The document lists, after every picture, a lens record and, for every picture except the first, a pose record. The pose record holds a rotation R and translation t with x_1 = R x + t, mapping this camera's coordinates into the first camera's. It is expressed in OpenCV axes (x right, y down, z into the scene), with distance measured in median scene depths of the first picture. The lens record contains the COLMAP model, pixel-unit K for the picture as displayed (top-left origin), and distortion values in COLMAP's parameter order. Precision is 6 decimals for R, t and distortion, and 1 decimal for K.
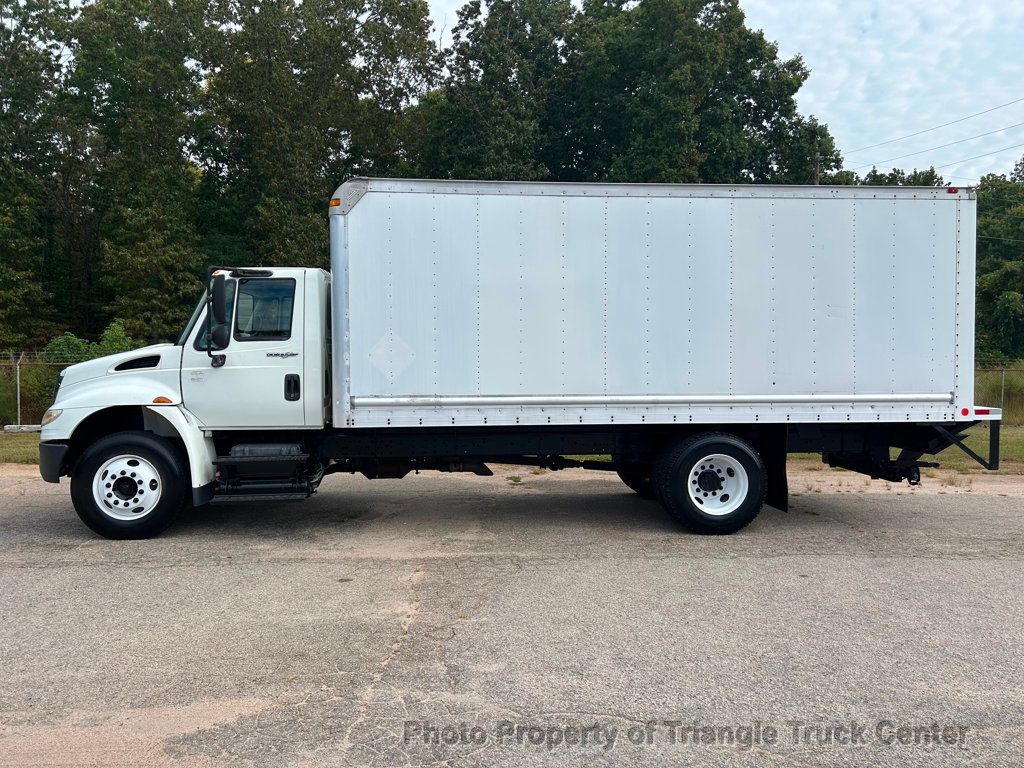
lens RADIAL K [[782.5, 0, 528.3], [0, 782.5, 380.8], [0, 0, 1]] dist [0.063943, -0.081172]
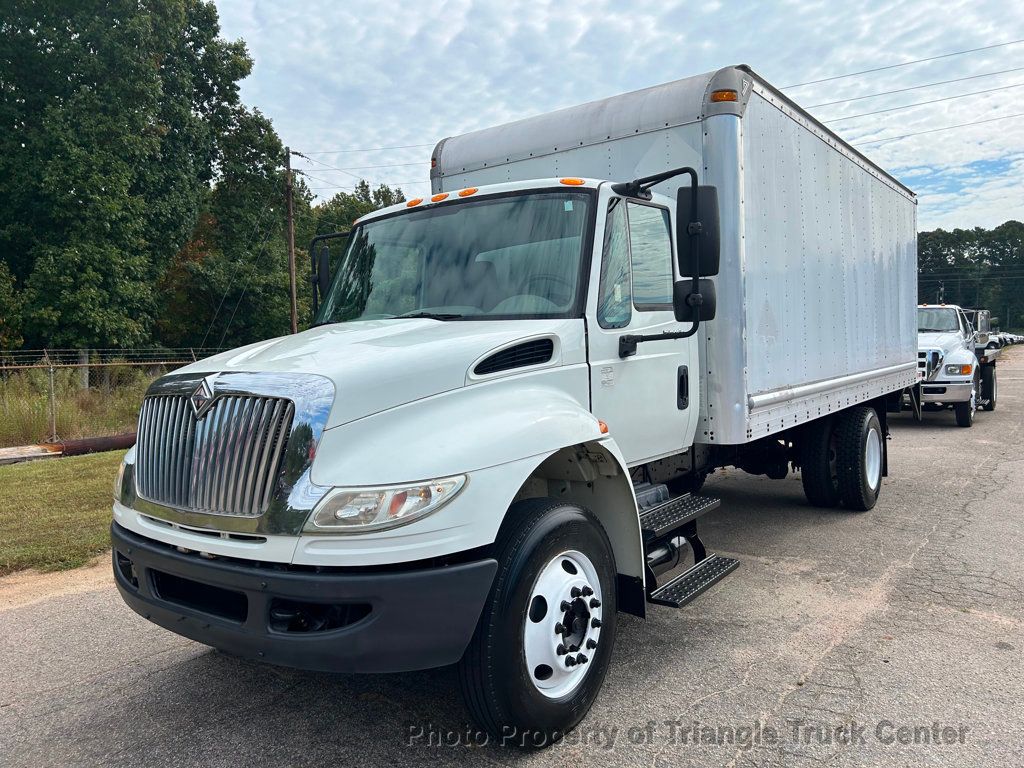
lens RADIAL K [[772.0, 0, 512.0], [0, 772.0, 384.0], [0, 0, 1]] dist [0.073707, -0.080754]
pose [[0.665005, -0.059376, 0.744474, -0.790600], [0.059892, 0.997864, 0.026087, -0.016680], [-0.744433, 0.027240, 0.667141, 0.659938]]
